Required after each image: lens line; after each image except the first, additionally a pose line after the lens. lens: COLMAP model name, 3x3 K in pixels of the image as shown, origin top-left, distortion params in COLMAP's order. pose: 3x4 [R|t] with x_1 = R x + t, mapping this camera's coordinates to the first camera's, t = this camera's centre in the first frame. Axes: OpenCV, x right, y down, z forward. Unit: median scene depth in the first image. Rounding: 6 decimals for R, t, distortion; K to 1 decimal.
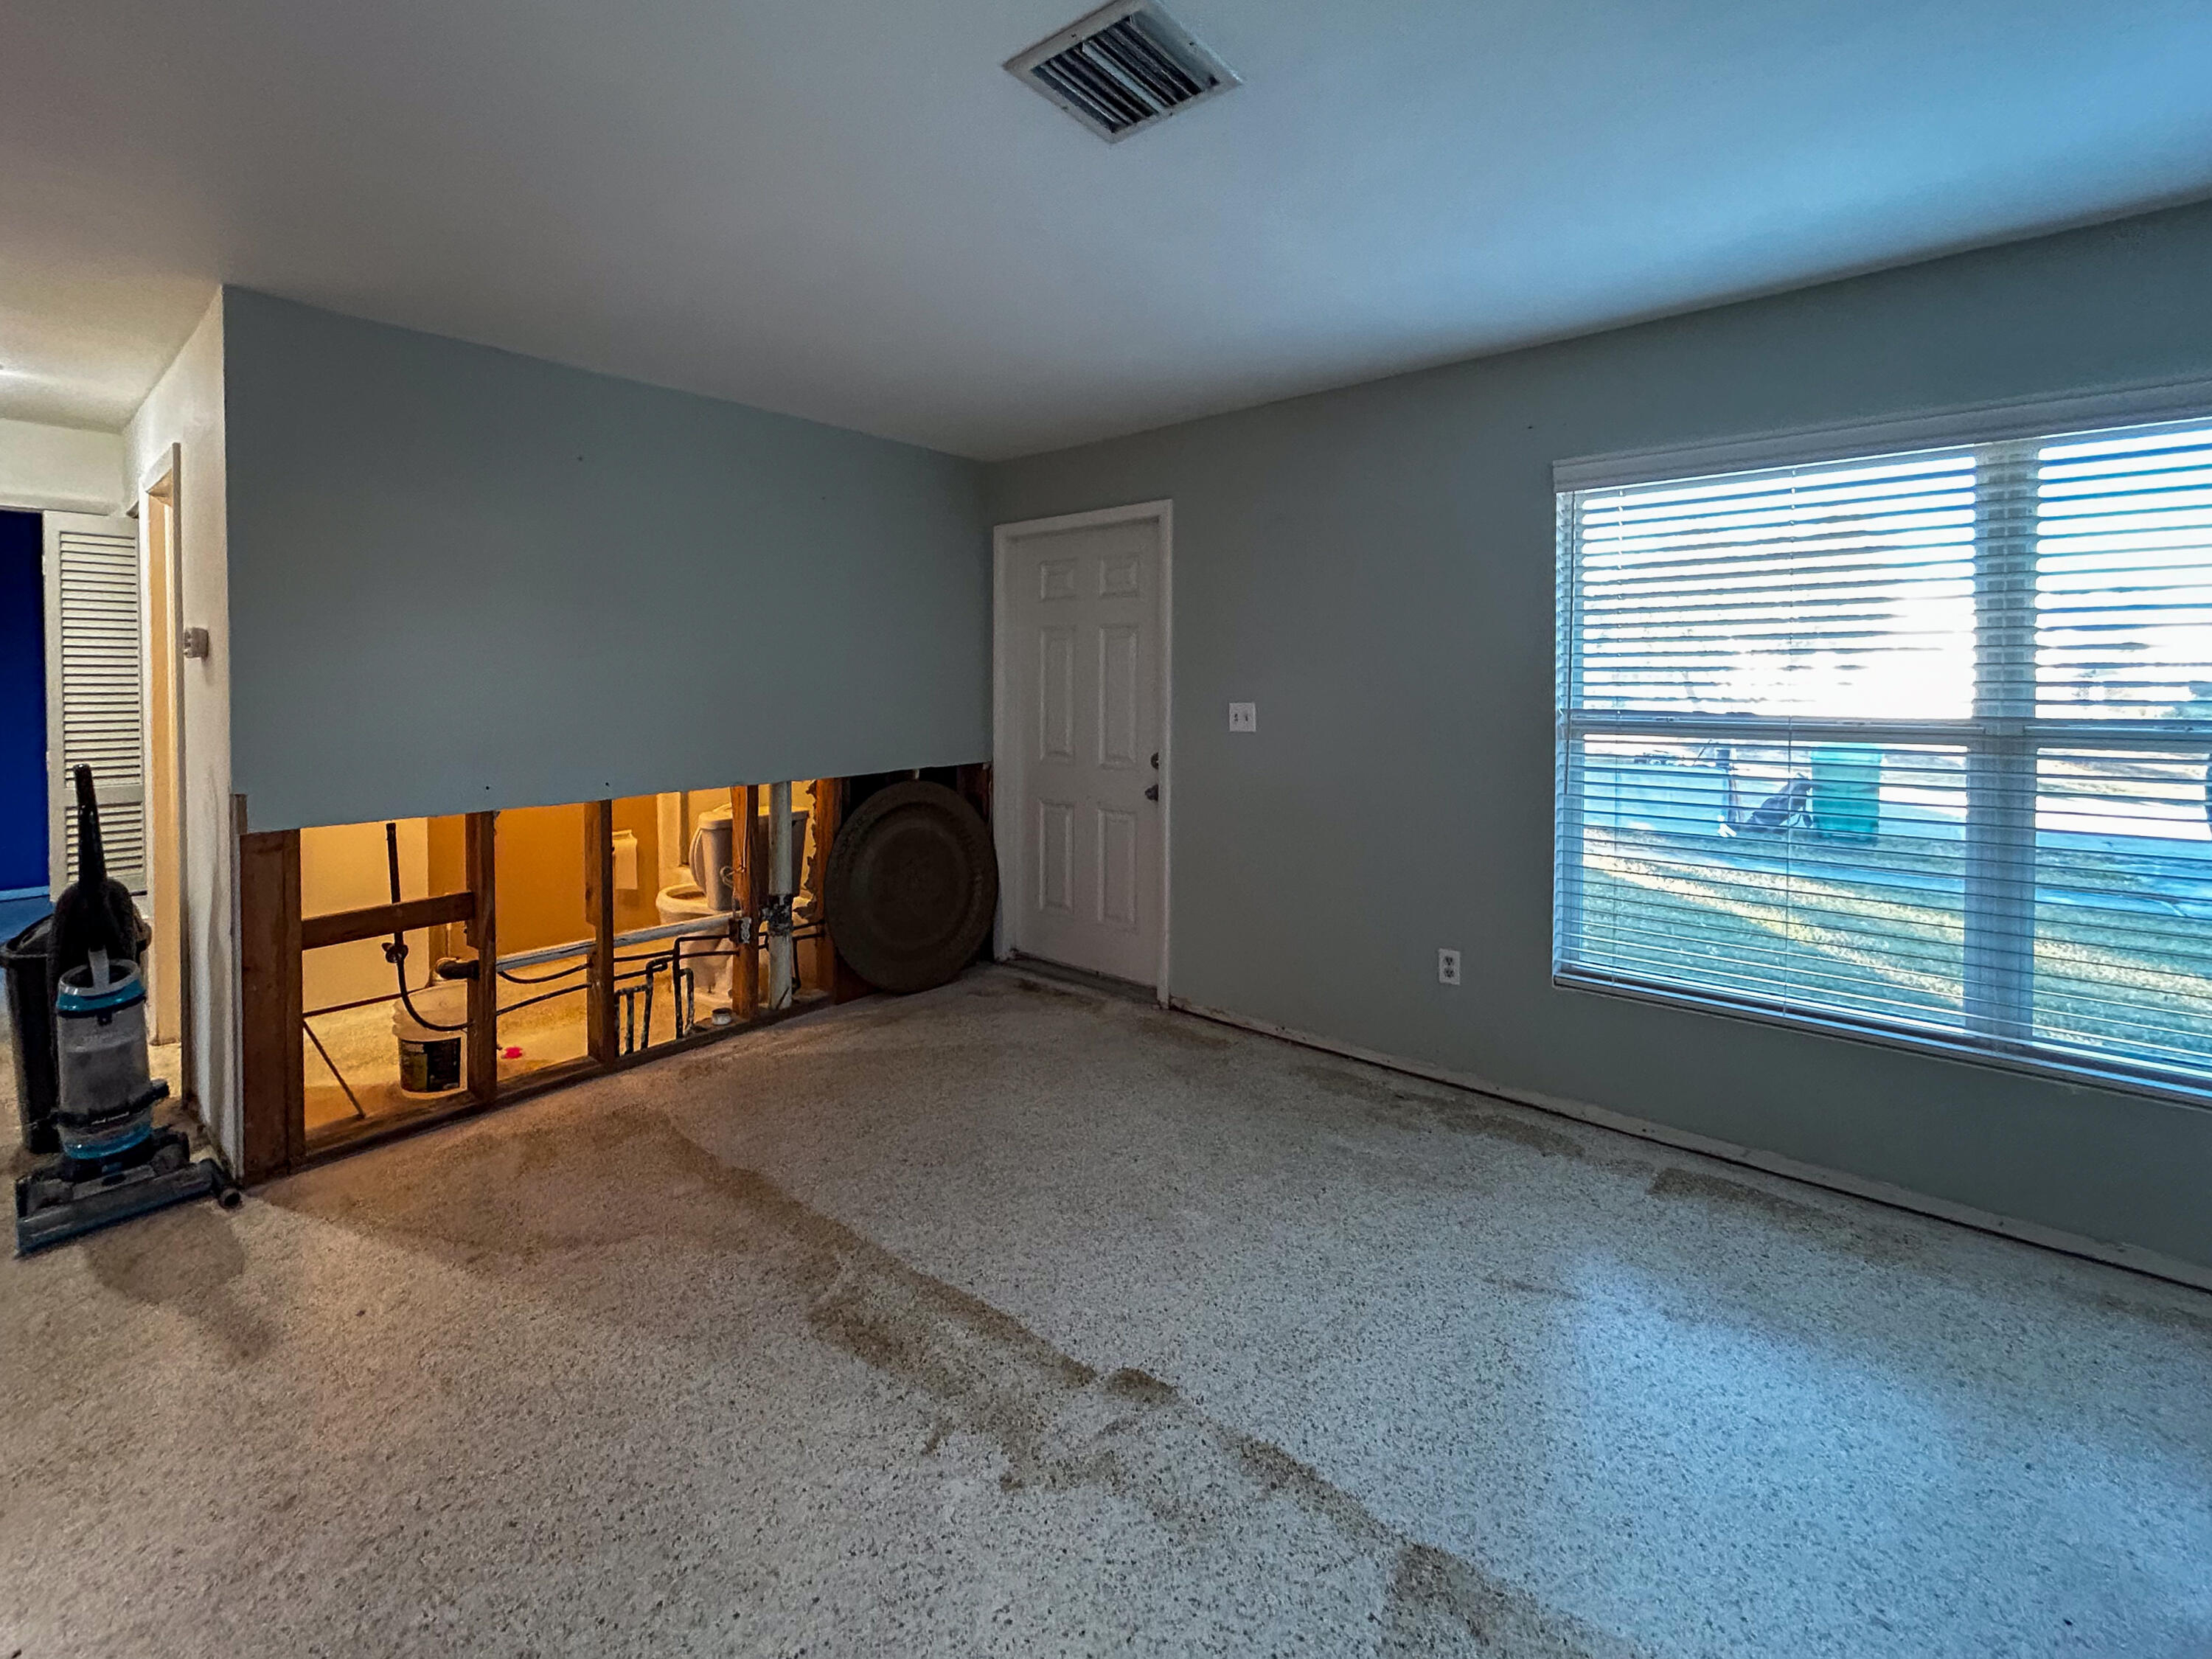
lens RADIAL K [[945.0, 0, 1100.4], [0, 945.0, 763.5], [0, 0, 1]] dist [-0.001026, 0.001386]
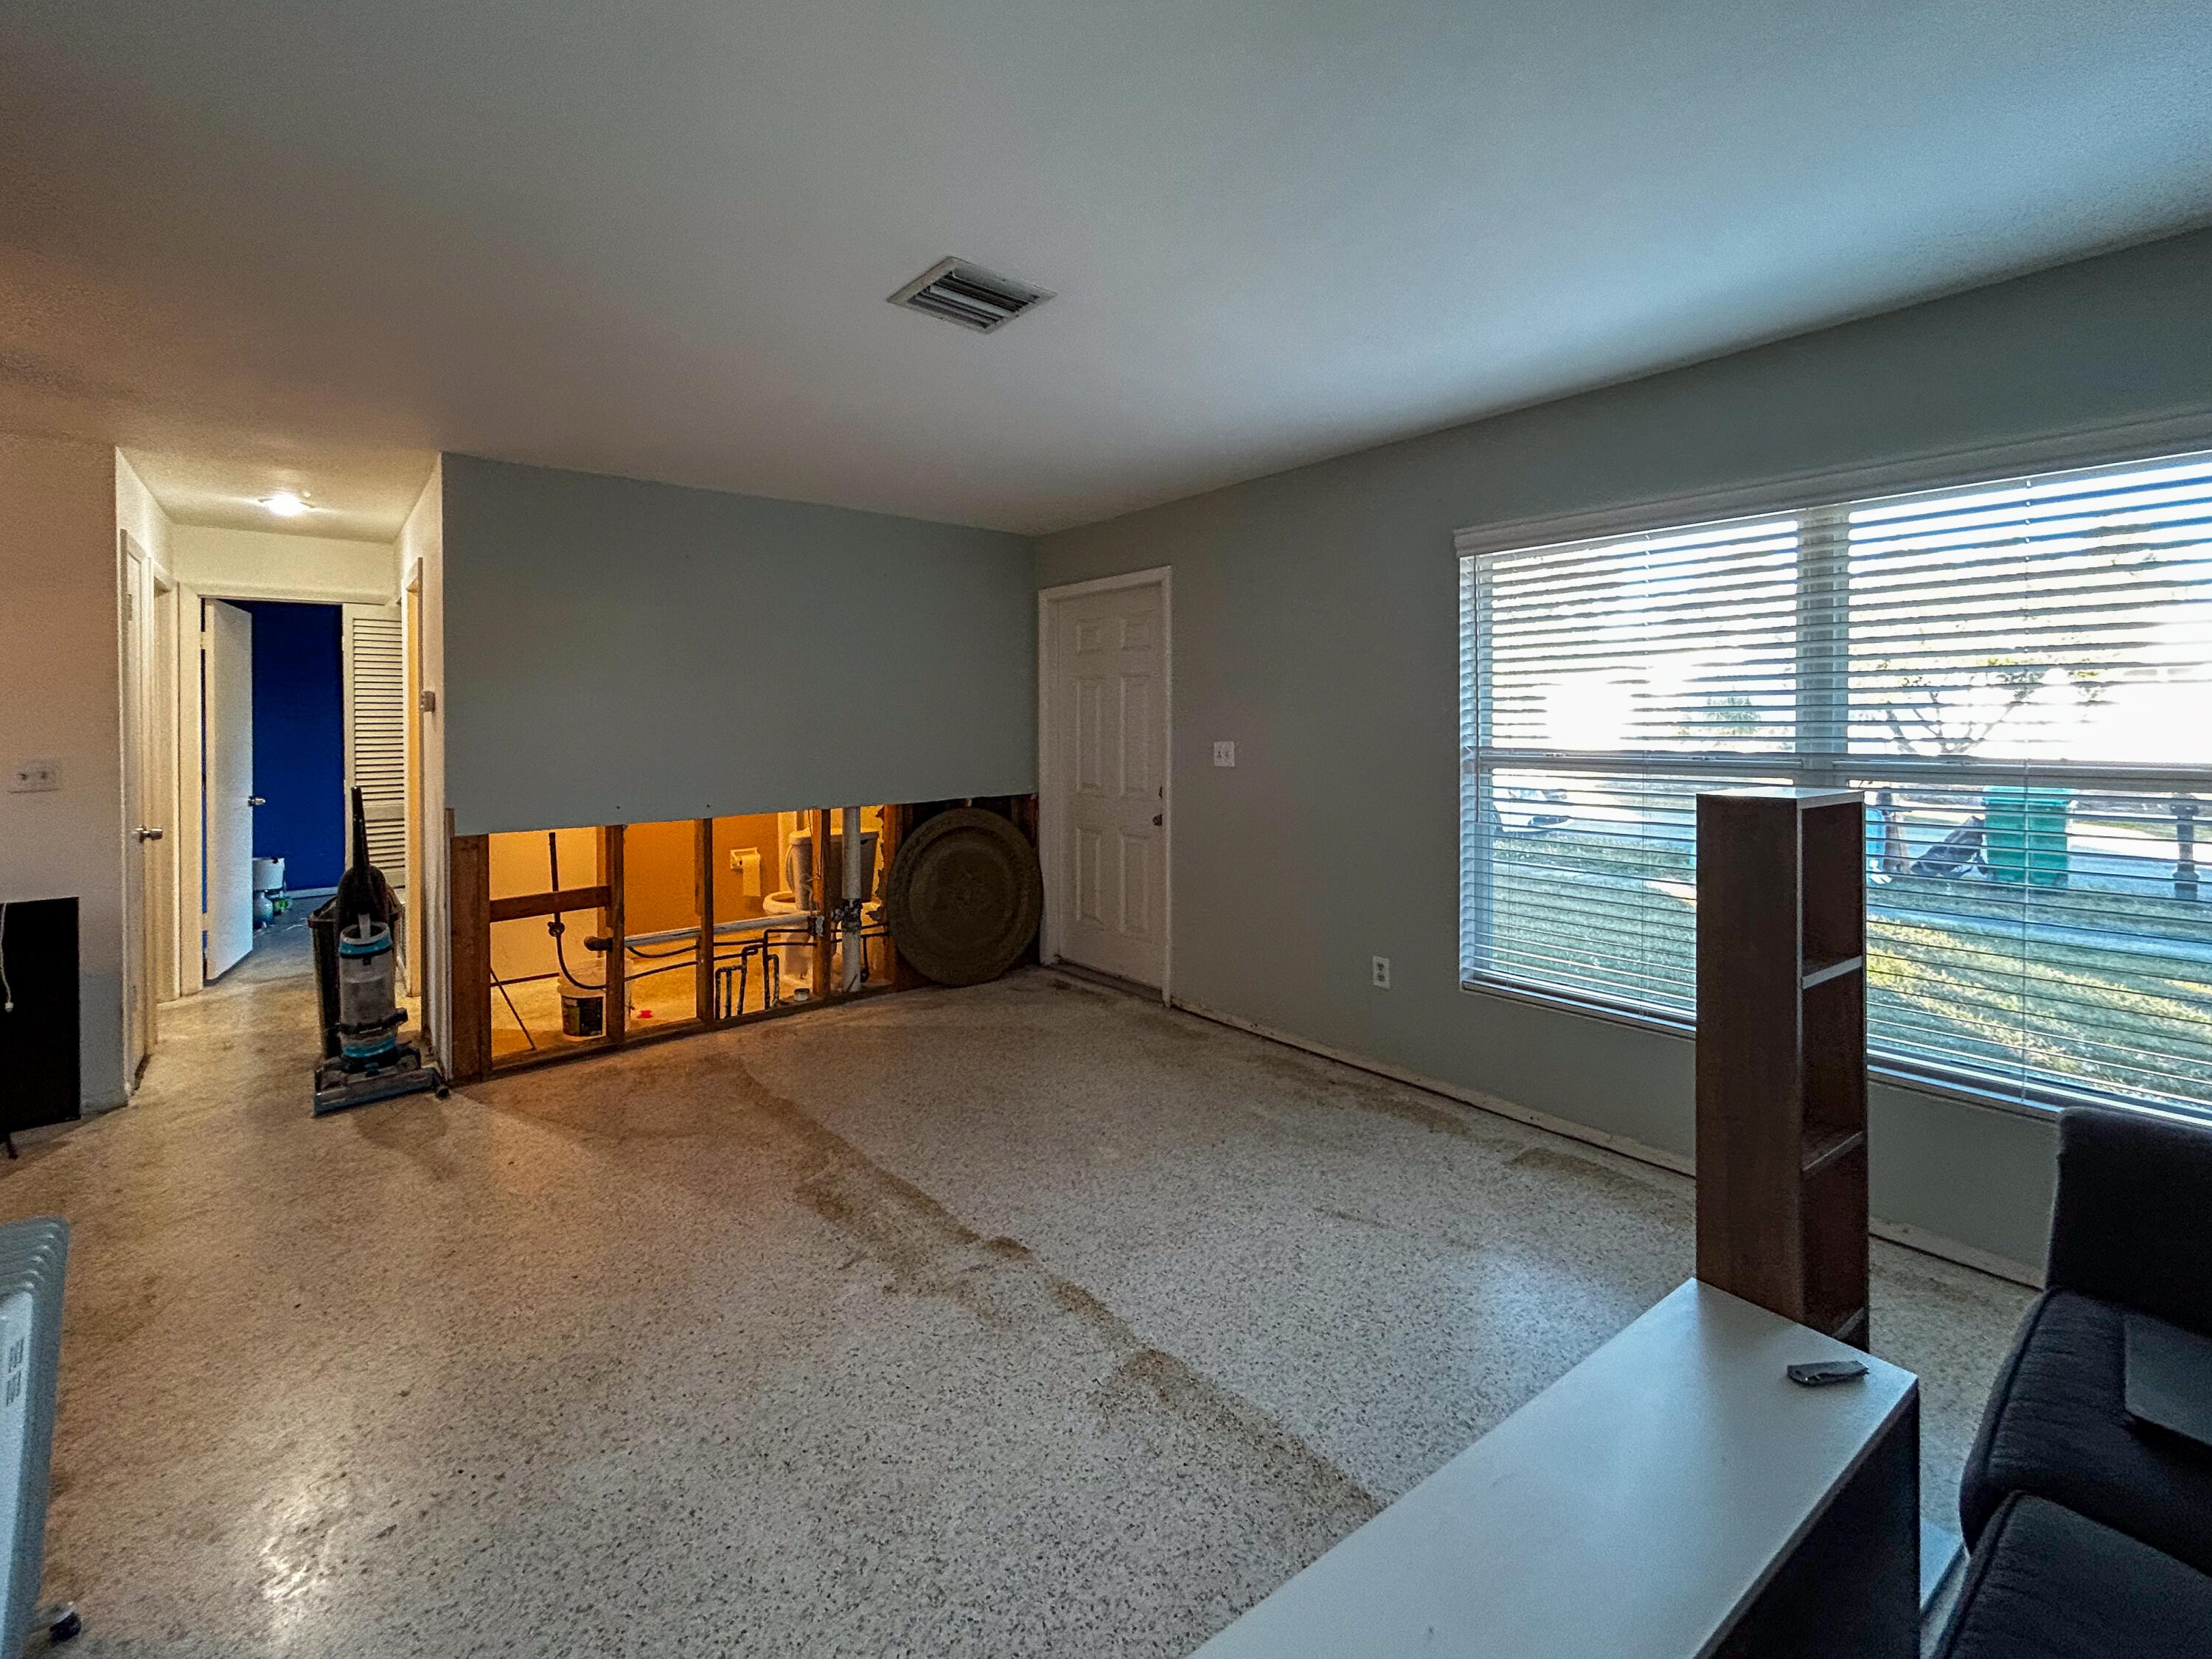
lens RADIAL K [[945.0, 0, 1110.8], [0, 945.0, 797.9], [0, 0, 1]] dist [-0.001026, 0.001386]
pose [[0.985557, 0.007587, -0.169176, 0.315463], [-0.008389, 0.999957, -0.004028, 0.015650], [0.169138, 0.005389, 0.985578, -0.237663]]
